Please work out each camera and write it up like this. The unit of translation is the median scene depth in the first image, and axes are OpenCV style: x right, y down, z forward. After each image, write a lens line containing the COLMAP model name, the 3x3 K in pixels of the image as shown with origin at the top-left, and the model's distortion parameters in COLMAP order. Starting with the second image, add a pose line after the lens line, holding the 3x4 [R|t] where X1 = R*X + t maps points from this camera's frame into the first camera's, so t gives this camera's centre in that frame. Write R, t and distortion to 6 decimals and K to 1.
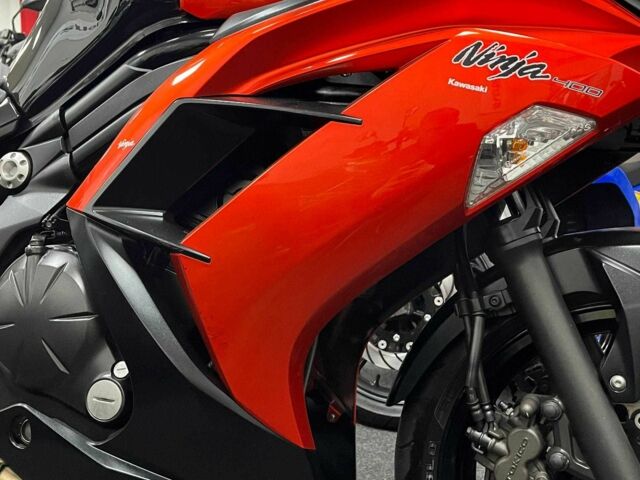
lens RADIAL K [[757.9, 0, 320.9], [0, 757.9, 227.2], [0, 0, 1]] dist [0.116497, -0.311641]
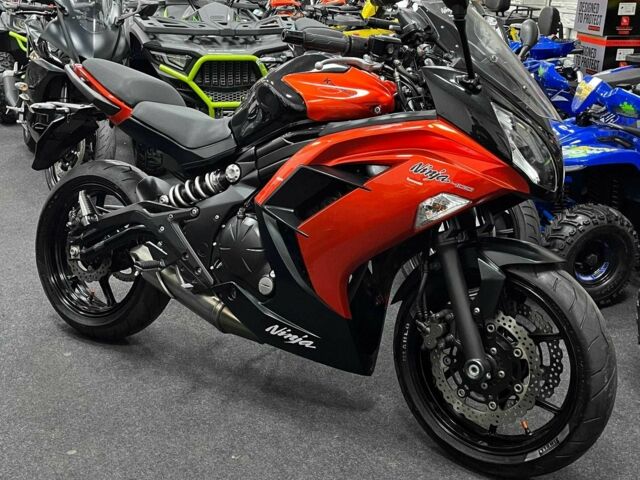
lens RADIAL K [[702.6, 0, 320.0], [0, 702.6, 240.0], [0, 0, 1]] dist [0.042691, -0.037155]
pose [[0.962826, 0.116124, -0.243889, 0.360284], [-0.063760, 0.975067, 0.212551, -0.352738], [0.262490, -0.189100, 0.946224, -0.898745]]
